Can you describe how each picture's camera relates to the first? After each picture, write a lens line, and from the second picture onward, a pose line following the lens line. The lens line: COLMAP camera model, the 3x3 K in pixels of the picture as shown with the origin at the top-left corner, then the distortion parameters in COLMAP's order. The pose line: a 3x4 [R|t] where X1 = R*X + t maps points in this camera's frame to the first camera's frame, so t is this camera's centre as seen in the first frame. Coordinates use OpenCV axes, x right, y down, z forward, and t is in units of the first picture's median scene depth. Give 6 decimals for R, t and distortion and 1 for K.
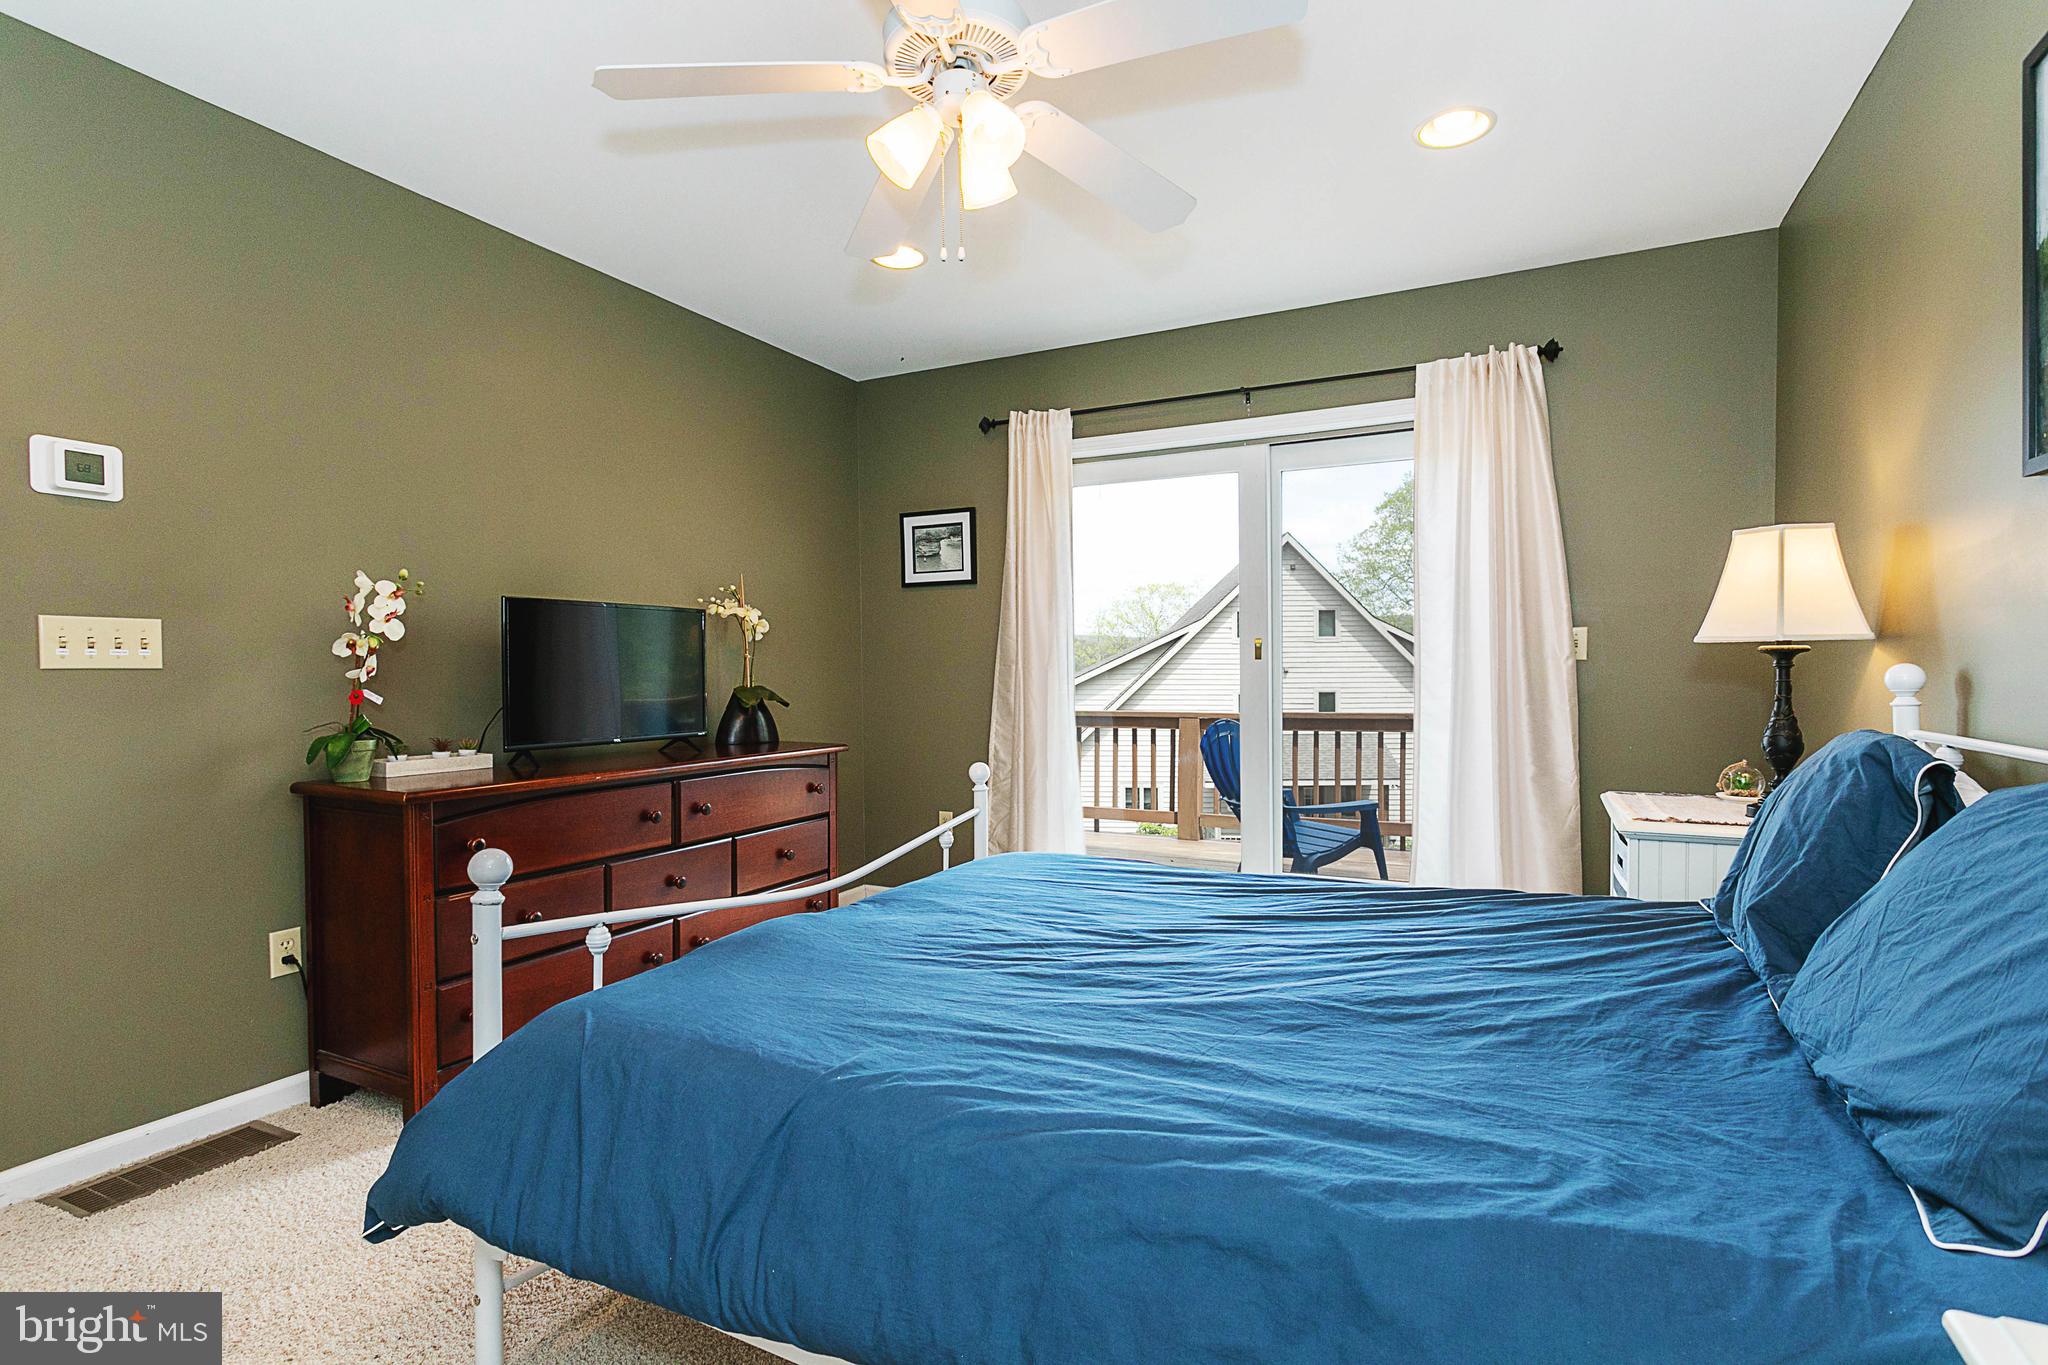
lens RADIAL K [[983.7, 0, 1041.0], [0, 983.7, 680.0], [0, 0, 1]] dist [0.004601, 0.000177]
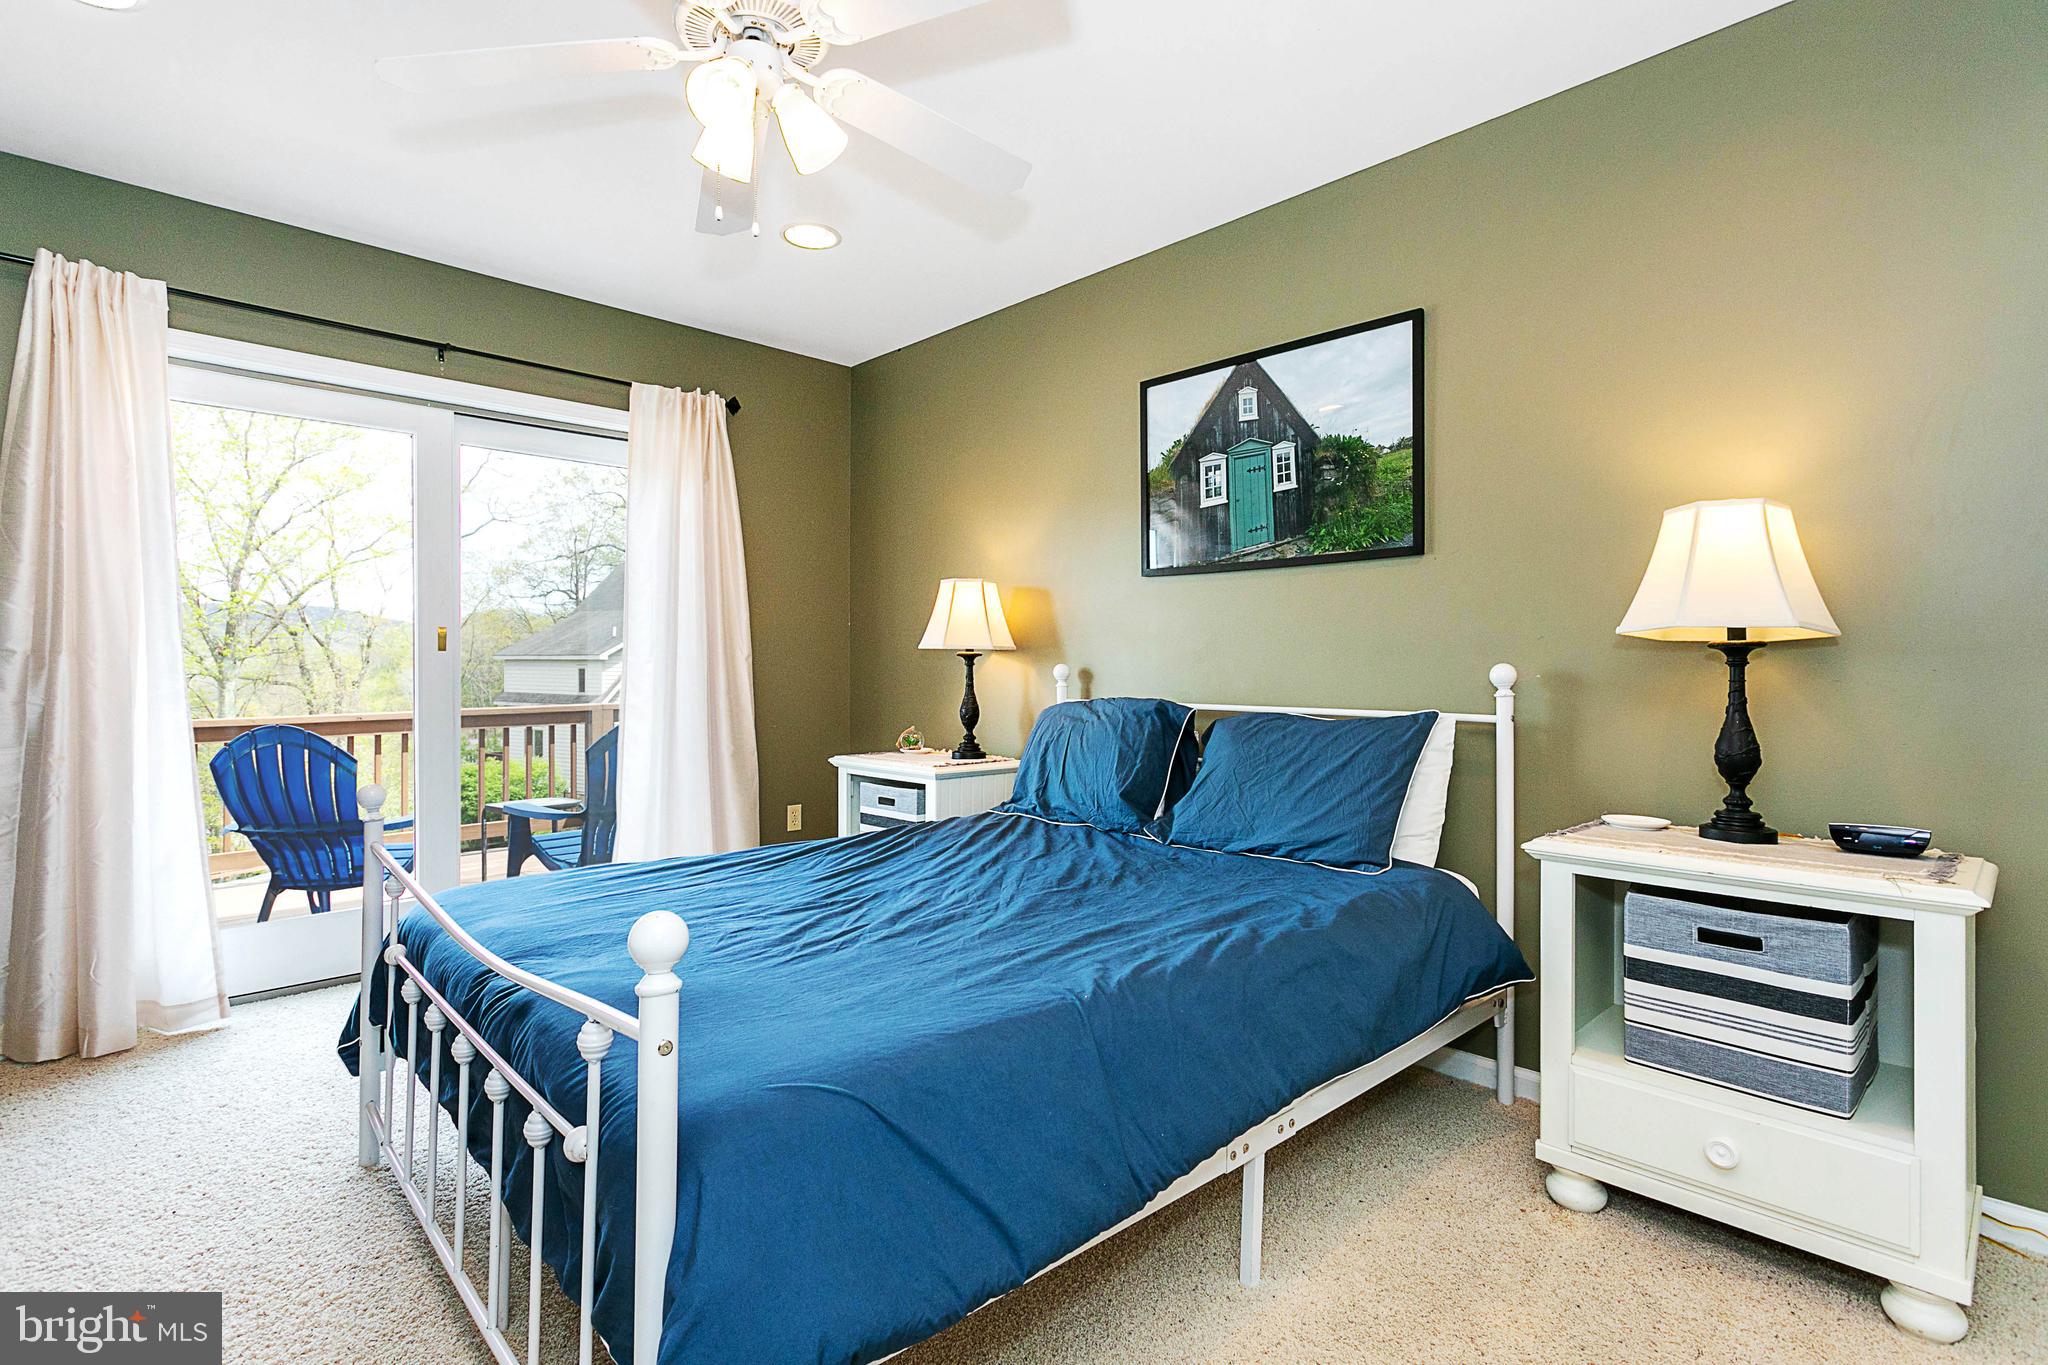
lens RADIAL K [[983.3, 0, 1031.9], [0, 983.3, 649.9], [0, 0, 1]] dist [0.000861, 0.000002]
pose [[0.348665, 0.025420, 0.936903, -0.700654], [0.003074, 0.999596, -0.028265, 0.007627], [-0.937242, 0.012735, 0.348446, 0.327046]]
